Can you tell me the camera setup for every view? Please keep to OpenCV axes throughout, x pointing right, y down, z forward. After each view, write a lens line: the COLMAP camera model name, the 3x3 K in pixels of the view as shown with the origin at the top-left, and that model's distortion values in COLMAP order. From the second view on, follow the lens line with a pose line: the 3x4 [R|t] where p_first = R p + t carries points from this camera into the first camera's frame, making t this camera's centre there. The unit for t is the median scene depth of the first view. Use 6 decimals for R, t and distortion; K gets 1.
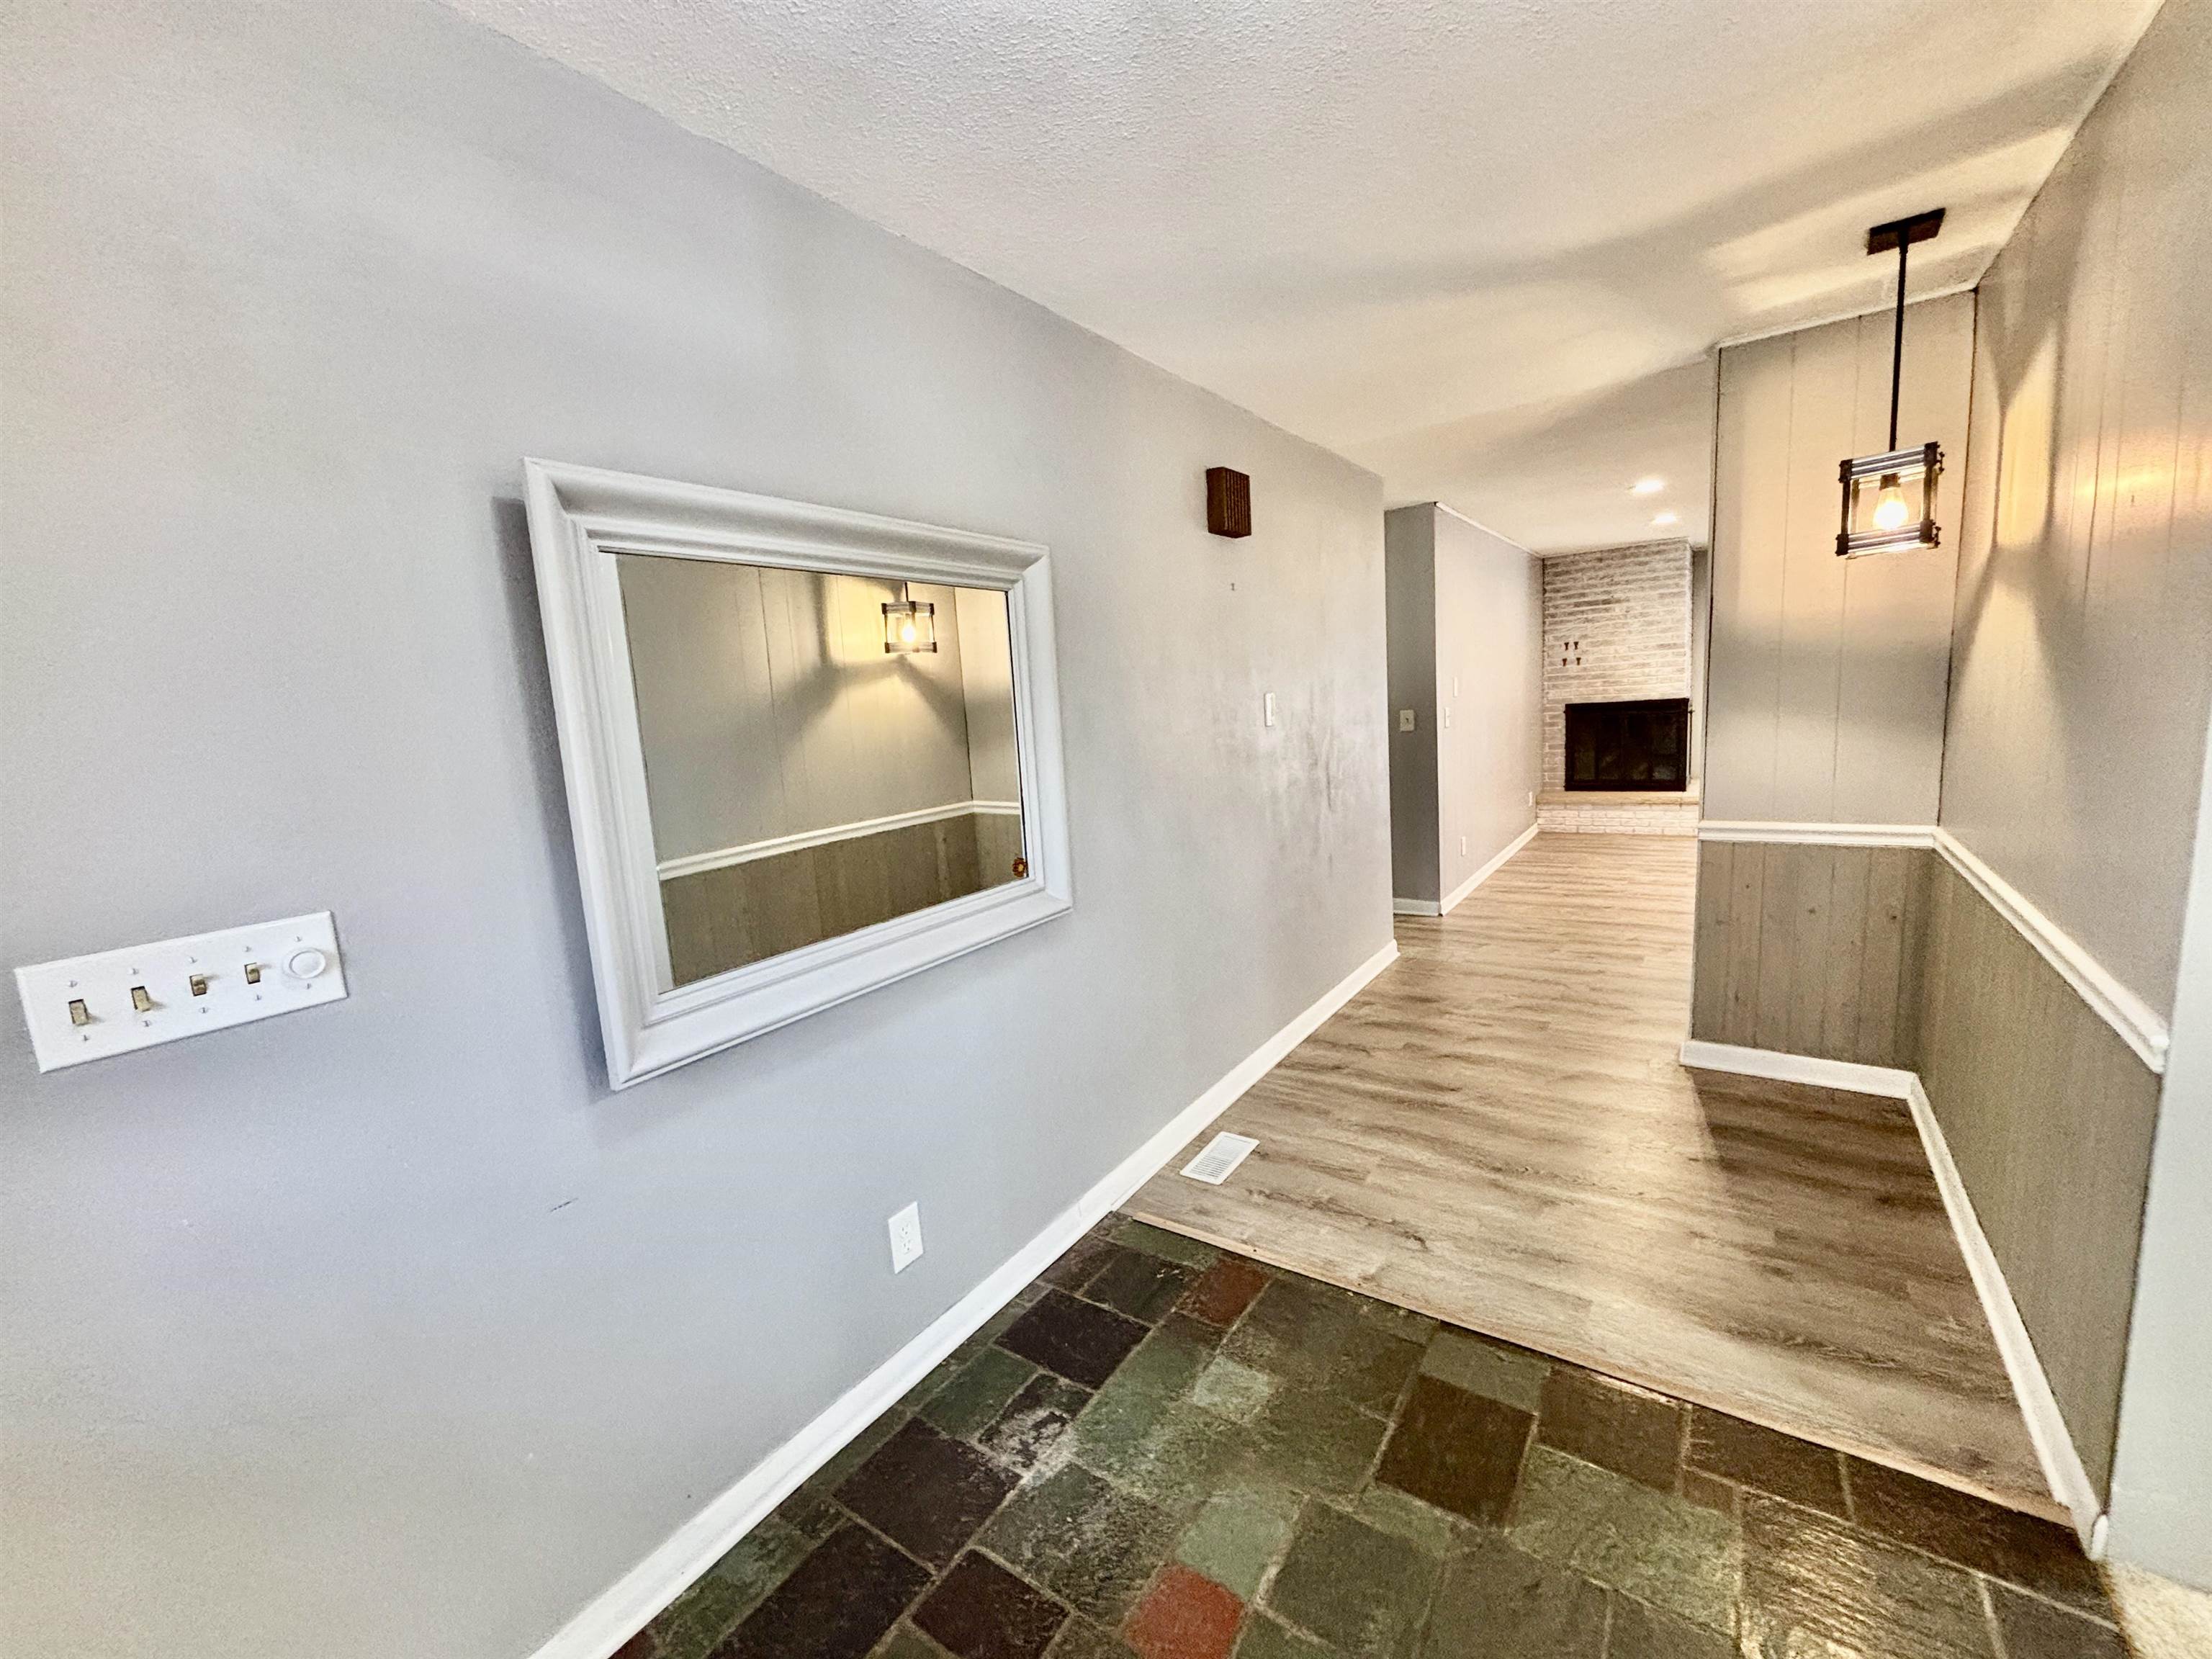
lens RADIAL K [[895.9, 0, 1108.8], [0, 895.9, 825.5], [0, 0, 1]] dist [-0.000016, 0.000272]
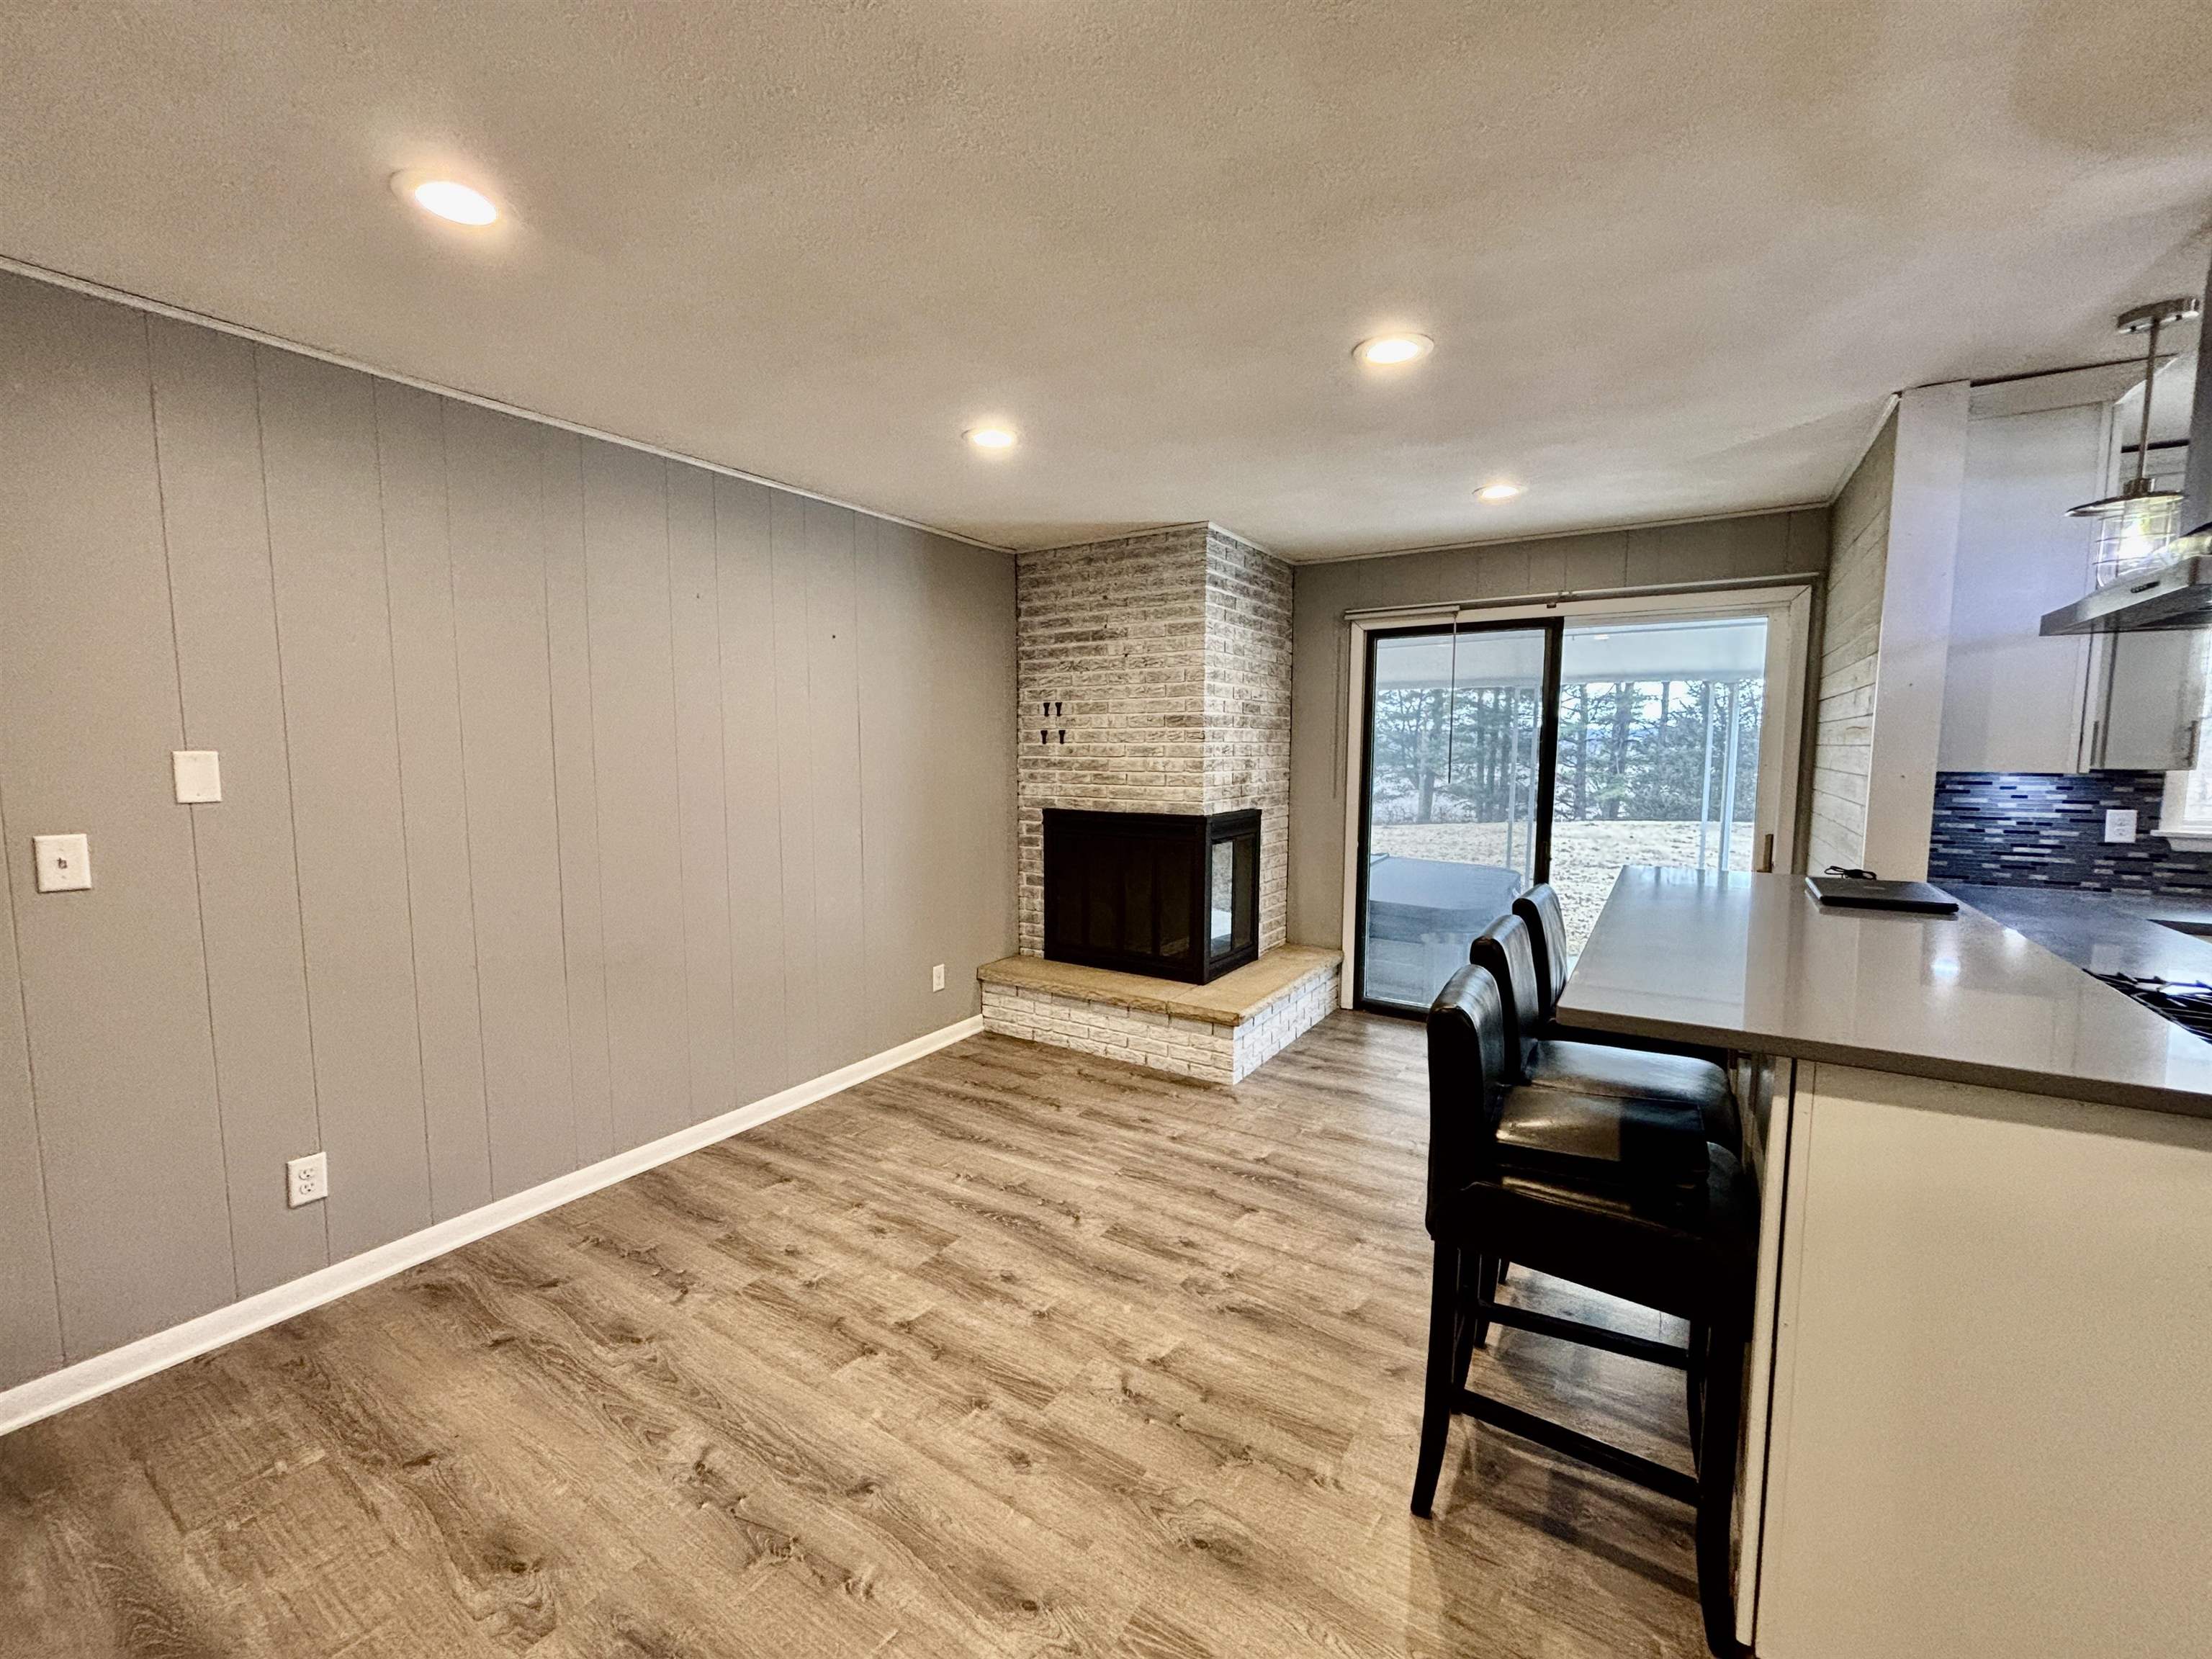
lens RADIAL K [[895.9, 0, 1108.8], [0, 895.9, 825.5], [0, 0, 1]] dist [-0.000016, 0.000272]
pose [[0.997247, 0.064168, 0.037148, 0.542199], [-0.062214, 0.996731, -0.051548, -0.100717], [-0.040335, 0.049095, 0.997979, 0.437878]]
